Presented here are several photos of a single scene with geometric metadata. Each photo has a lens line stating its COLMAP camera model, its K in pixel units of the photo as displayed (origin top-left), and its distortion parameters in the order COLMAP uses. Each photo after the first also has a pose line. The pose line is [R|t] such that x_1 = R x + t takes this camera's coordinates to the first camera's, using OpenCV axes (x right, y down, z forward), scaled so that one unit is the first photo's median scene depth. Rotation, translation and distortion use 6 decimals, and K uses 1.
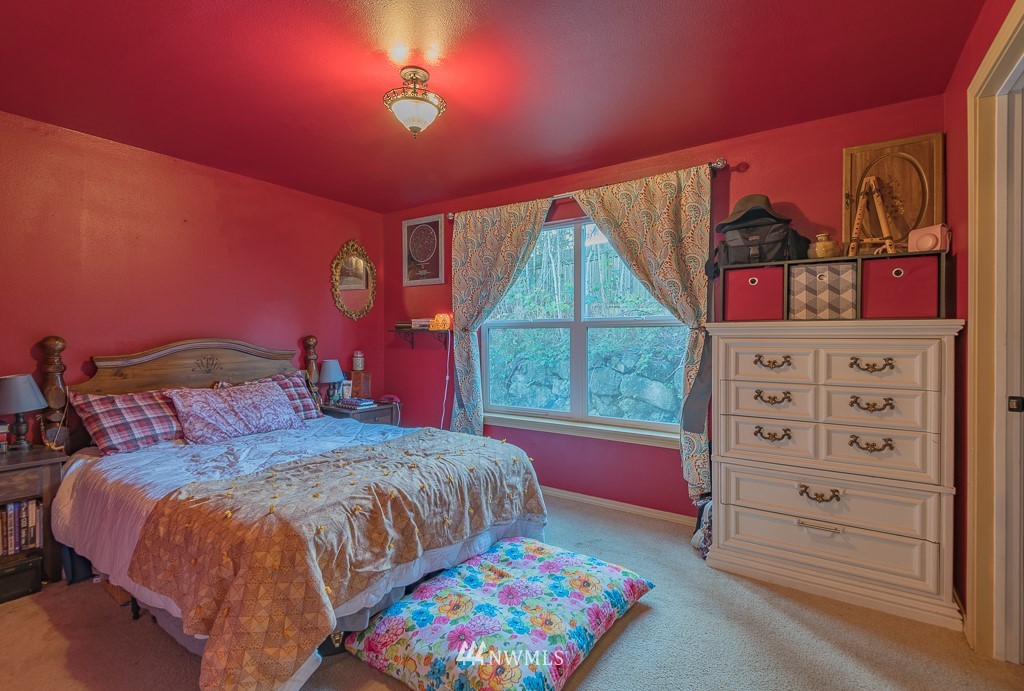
lens RADIAL K [[470.3, 0, 512.2], [0, 470.3, 340.7], [0, 0, 1]] dist [0.018924, -0.003685]
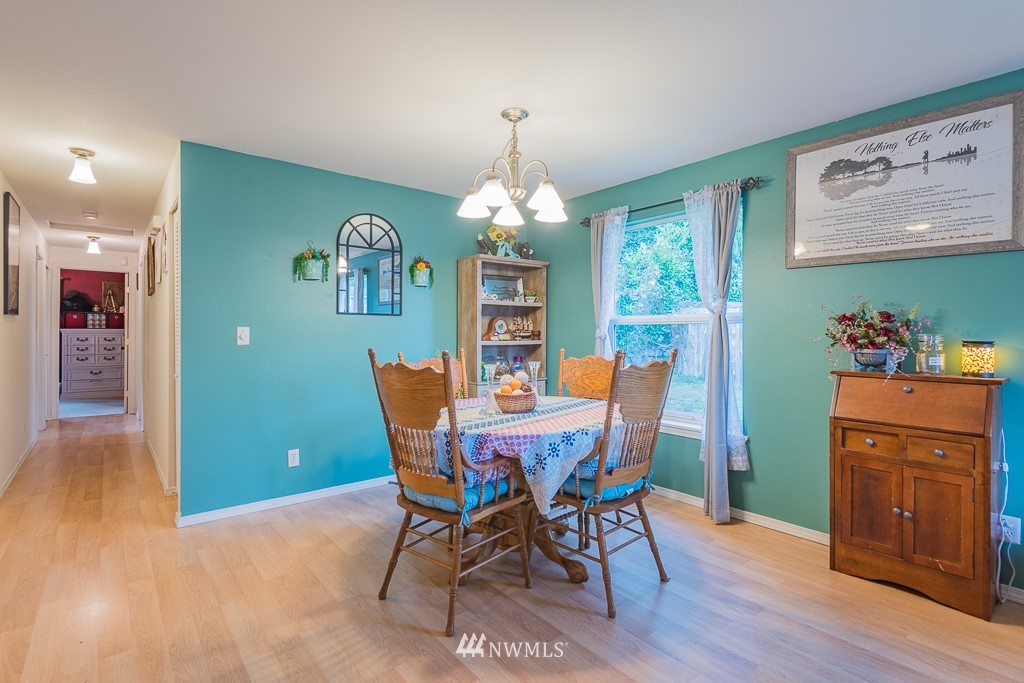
lens RADIAL K [[493.6, 0, 506.2], [0, 493.6, 330.4], [0, 0, 1]] dist [0.017902, -0.008847]
pose [[0.285832, -0.000942, 0.958279, -2.204620], [-0.001088, 0.999999, 0.001307, -0.036201], [-0.958279, -0.001416, 0.285830, -3.250487]]
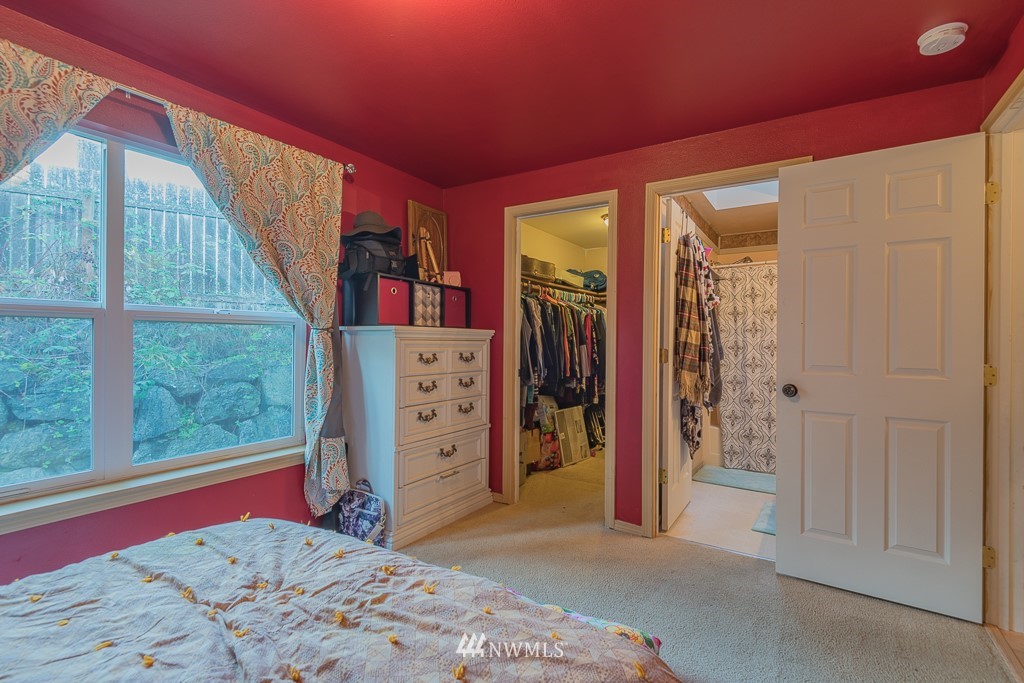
lens RADIAL K [[470.3, 0, 506.6], [0, 470.3, 342.9], [0, 0, 1]] dist [0.018924, -0.003685]
pose [[-0.016373, -0.007720, 0.999836, -0.694904], [-0.001425, 0.999969, 0.007698, -0.008130], [-0.999865, -0.001299, -0.016383, 0.794858]]
